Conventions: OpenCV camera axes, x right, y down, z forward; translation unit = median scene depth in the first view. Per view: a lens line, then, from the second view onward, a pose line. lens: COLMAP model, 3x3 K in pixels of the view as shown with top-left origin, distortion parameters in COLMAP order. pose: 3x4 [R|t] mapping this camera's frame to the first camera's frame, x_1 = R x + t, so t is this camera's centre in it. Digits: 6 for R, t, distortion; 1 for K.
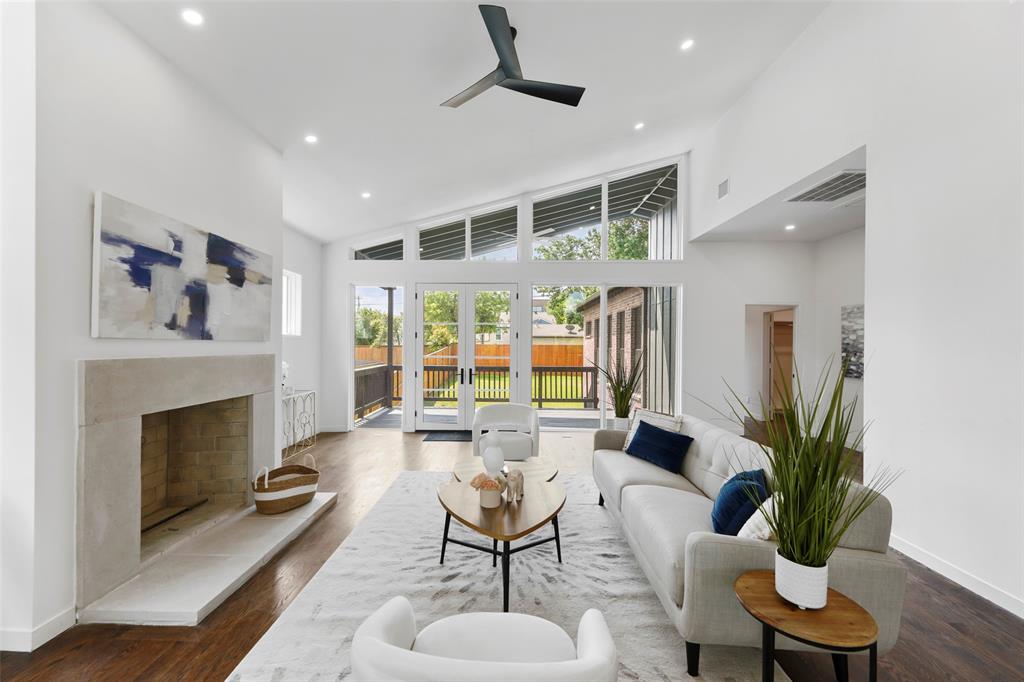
lens RADIAL K [[410.9, 0, 508.8], [0, 410.9, 345.3], [0, 0, 1]] dist [-0.000046, -0.000332]
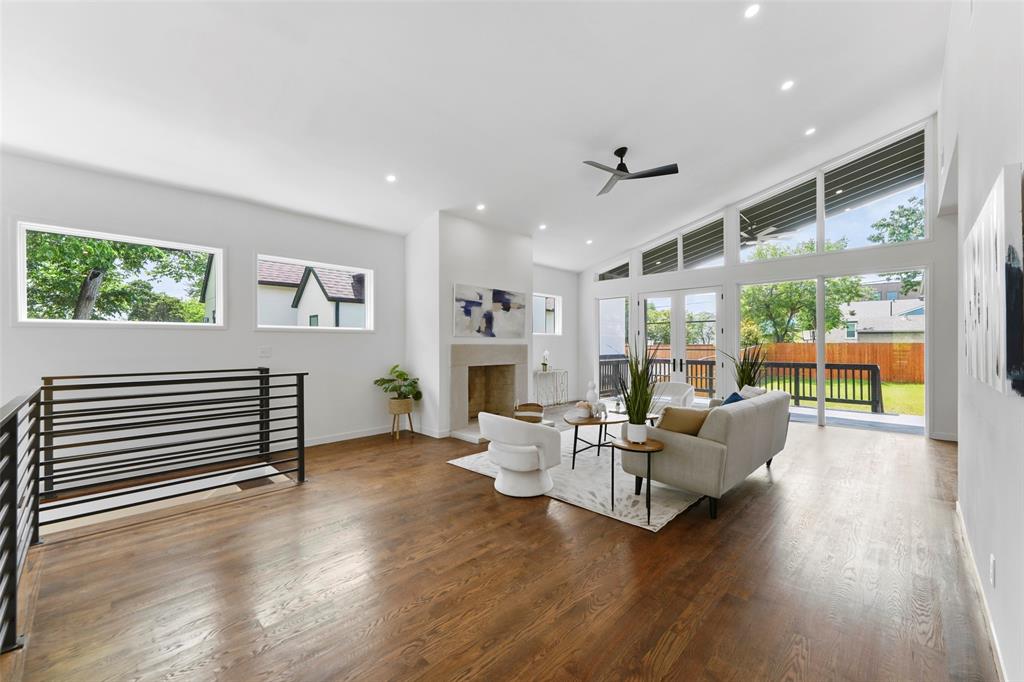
lens RADIAL K [[408.8, 0, 507.5], [0, 408.8, 343.9], [0, 0, 1]] dist [-0.002471, -0.000295]
pose [[0.724850, -0.007899, -0.688861, 0.851098], [0.004810, 0.999968, -0.006405, 0.038963], [0.688890, 0.001329, 0.724865, -0.555458]]
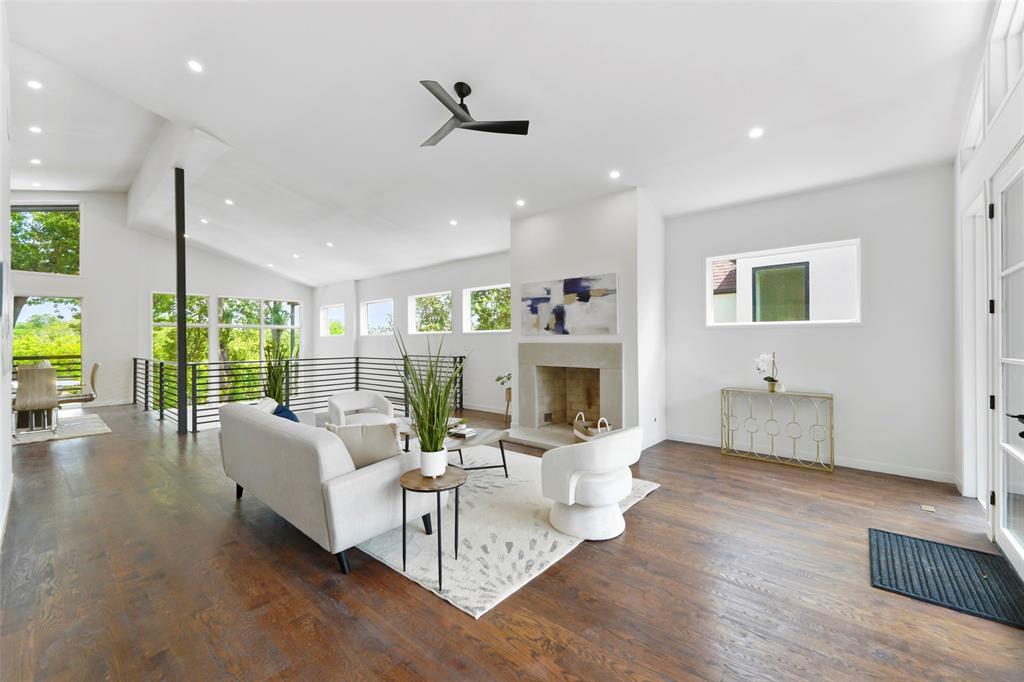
lens RADIAL K [[400.7, 0, 510.6], [0, 400.7, 341.1], [0, 0, 1]] dist [0.000756, -0.000030]
pose [[-0.640698, 0.000844, -0.767793, 0.878427], [0.001759, 0.999998, -0.000368, 0.018034], [0.767791, -0.001586, -0.640698, 2.000423]]
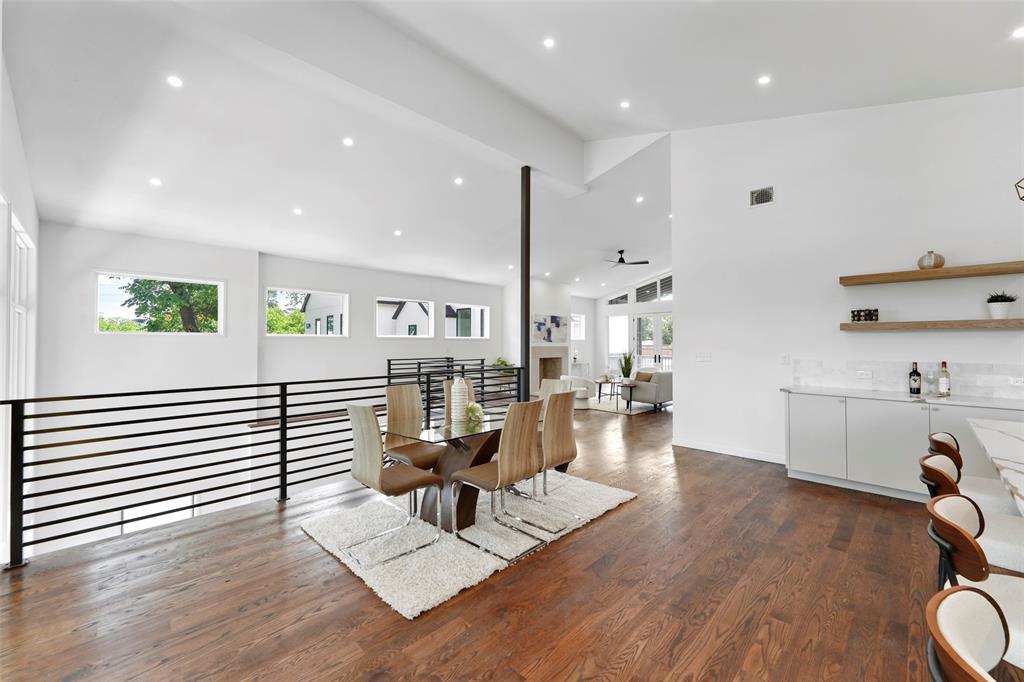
lens RADIAL K [[404.7, 0, 511.0], [0, 404.7, 335.5], [0, 0, 1]] dist [-0.002441, -0.000415]
pose [[0.719500, -0.019302, -0.694224, 1.737080], [0.002907, 0.999689, -0.024782, 0.020151], [0.694486, 0.015813, 0.719332, -2.125957]]
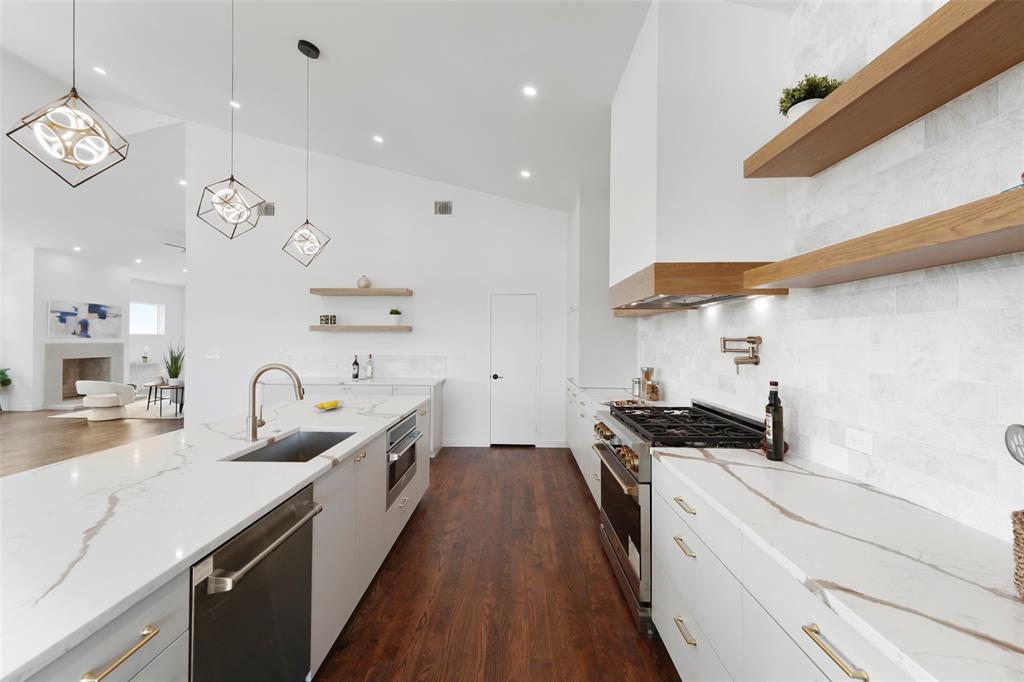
lens RADIAL K [[411.7, 0, 505.5], [0, 411.7, 337.2], [0, 0, 1]] dist [0.001932, -0.000175]
pose [[0.999951, -0.003016, -0.009426, 2.454998], [0.002963, 0.999980, -0.005626, 0.009828], [0.009442, 0.005597, 0.999940, -2.096257]]
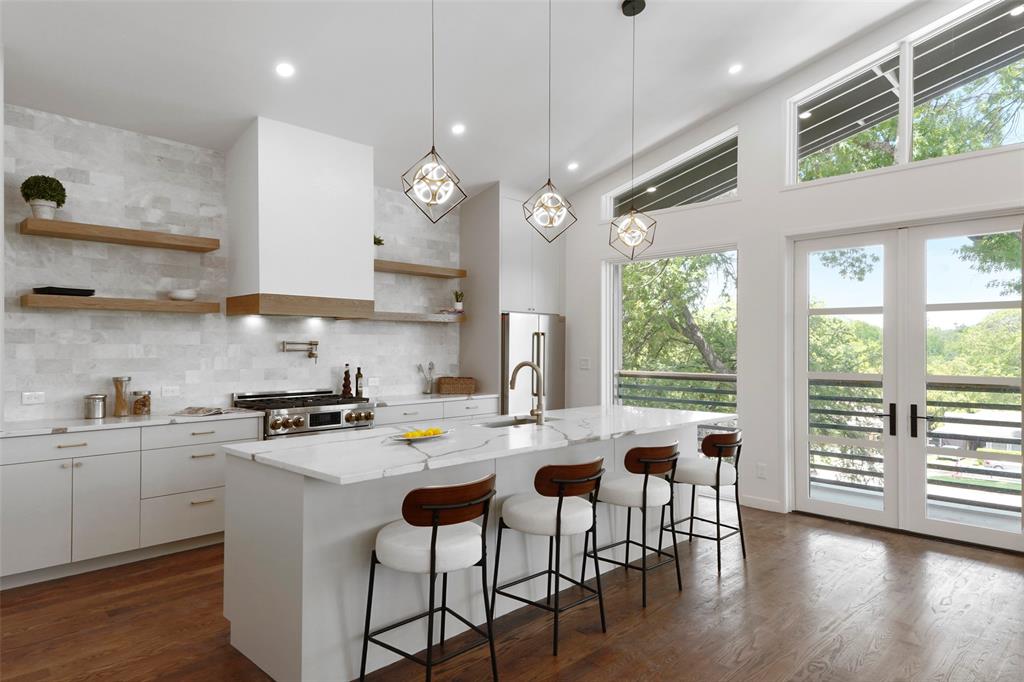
lens RADIAL K [[632.0, 0, 509.0], [0, 632.0, 345.7], [0, 0, 1]] dist [0.060239, -0.026171]
pose [[-0.717980, -0.005308, 0.696043, 1.155007], [-0.005171, 0.999984, 0.002292, 0.011058], [-0.696044, -0.001954, -0.717996, -0.417042]]
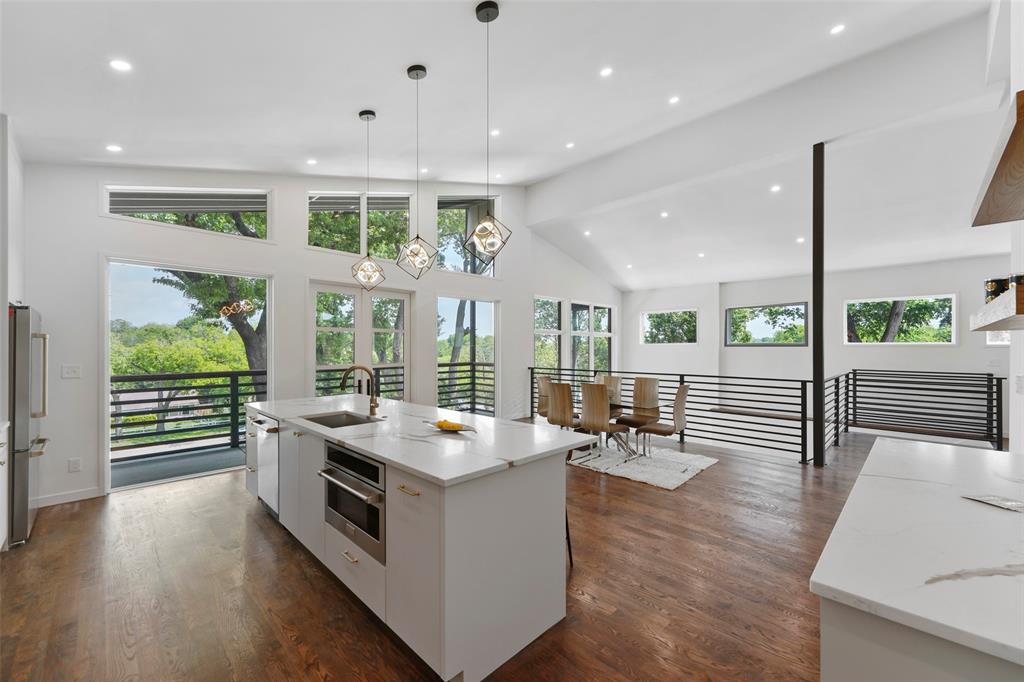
lens RADIAL K [[408.8, 0, 507.5], [0, 408.8, 343.9], [0, 0, 1]] dist [-0.002471, -0.000295]
pose [[-0.696623, -0.012871, -0.717322, 2.535887], [-0.007483, 0.999915, -0.010676, 0.001288], [0.717398, -0.002069, -0.696660, -0.394323]]
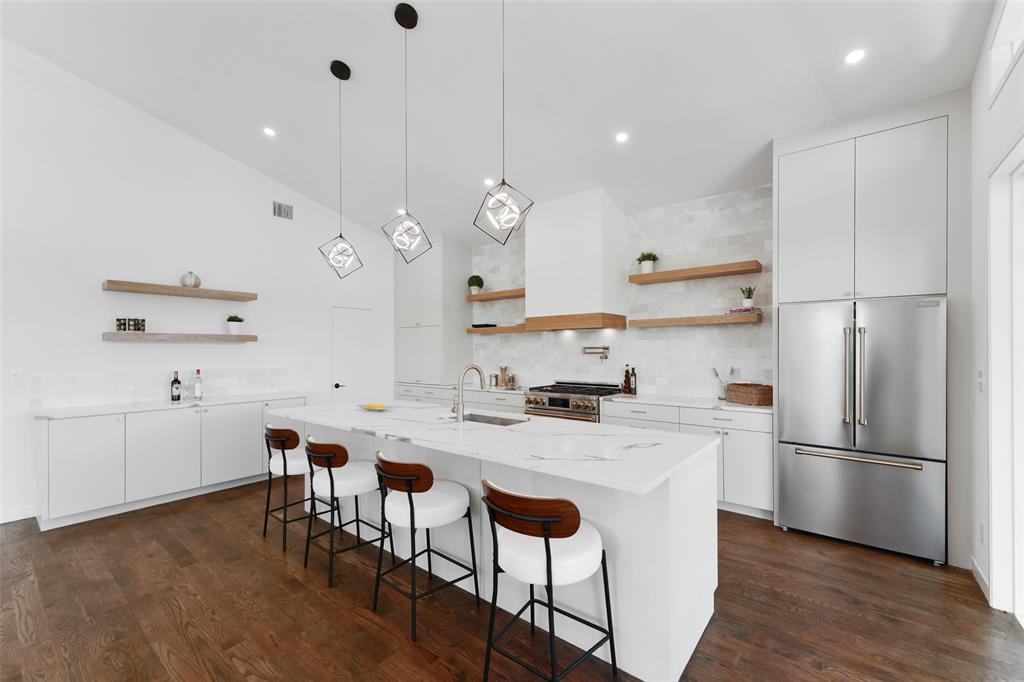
lens RADIAL K [[418.9, 0, 497.9], [0, 418.9, 350.0], [0, 0, 1]] dist [0.001137, -0.000098]
pose [[0.627060, -0.009034, 0.778918, 1.331819], [0.010376, 0.999941, 0.003245, 0.010192], [-0.778902, 0.006047, 0.627117, -2.071892]]
